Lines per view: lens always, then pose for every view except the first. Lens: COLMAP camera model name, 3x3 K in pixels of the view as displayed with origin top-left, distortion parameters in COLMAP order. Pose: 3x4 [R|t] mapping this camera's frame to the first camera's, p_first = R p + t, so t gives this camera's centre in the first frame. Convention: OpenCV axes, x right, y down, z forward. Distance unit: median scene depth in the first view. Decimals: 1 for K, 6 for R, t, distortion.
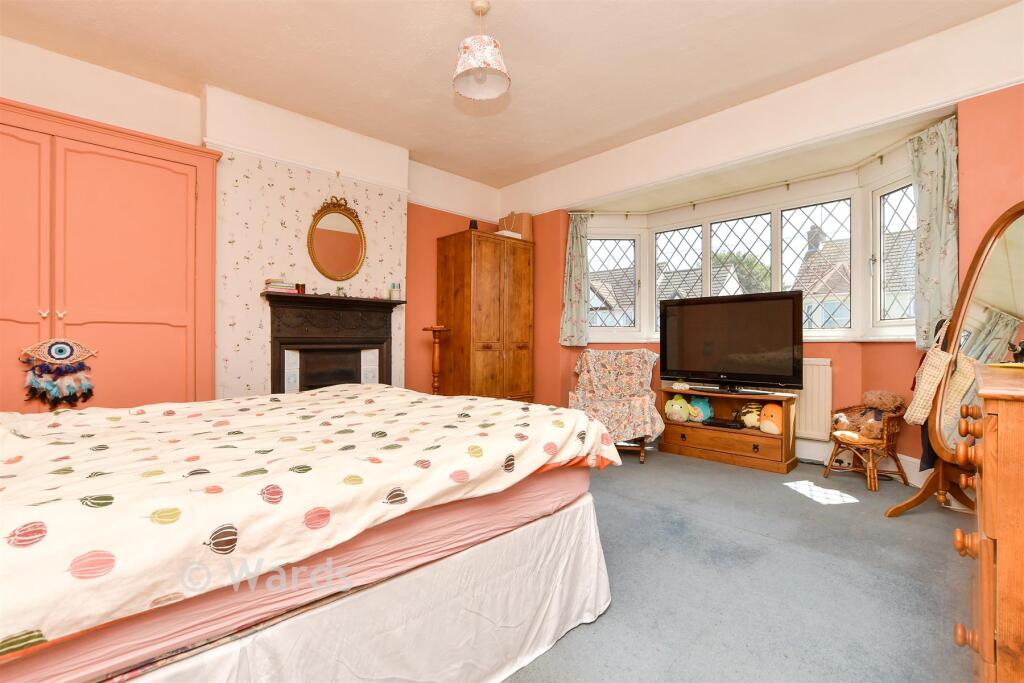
lens RADIAL K [[450.9, 0, 512.0], [0, 450.9, 341.5], [0, 0, 1]] dist [-0.001197, -0.000133]
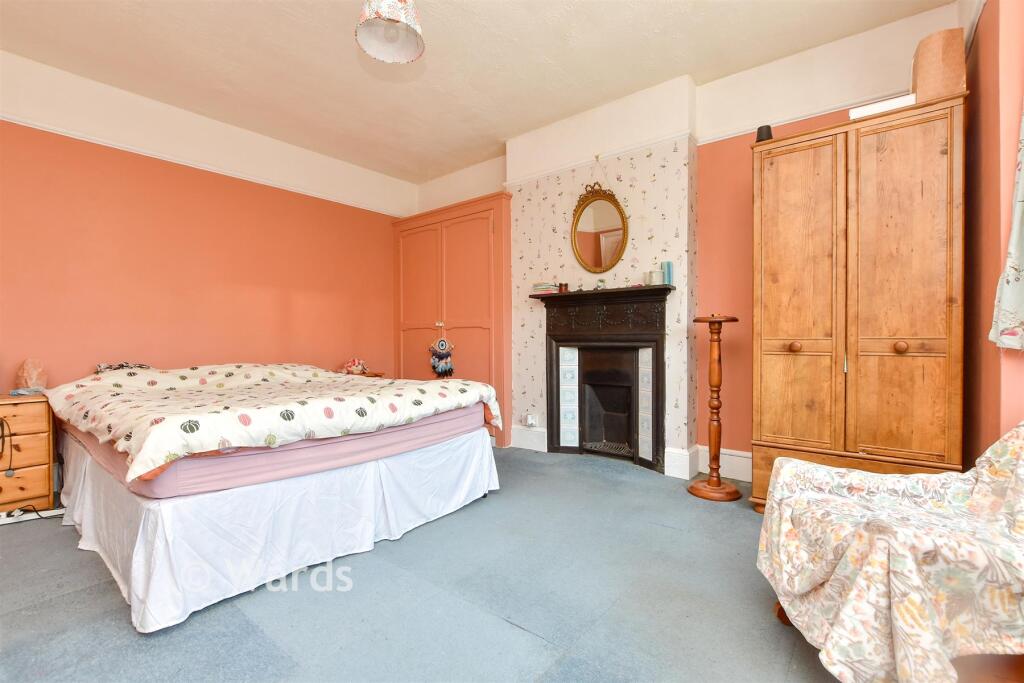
lens RADIAL K [[450.9, 0, 512.0], [0, 450.9, 341.5], [0, 0, 1]] dist [-0.001197, -0.000133]
pose [[0.137550, 0.001542, -0.990494, 0.502830], [0.000986, 0.999998, 0.001693, 0.003634], [0.990494, -0.001209, 0.137548, 0.692371]]
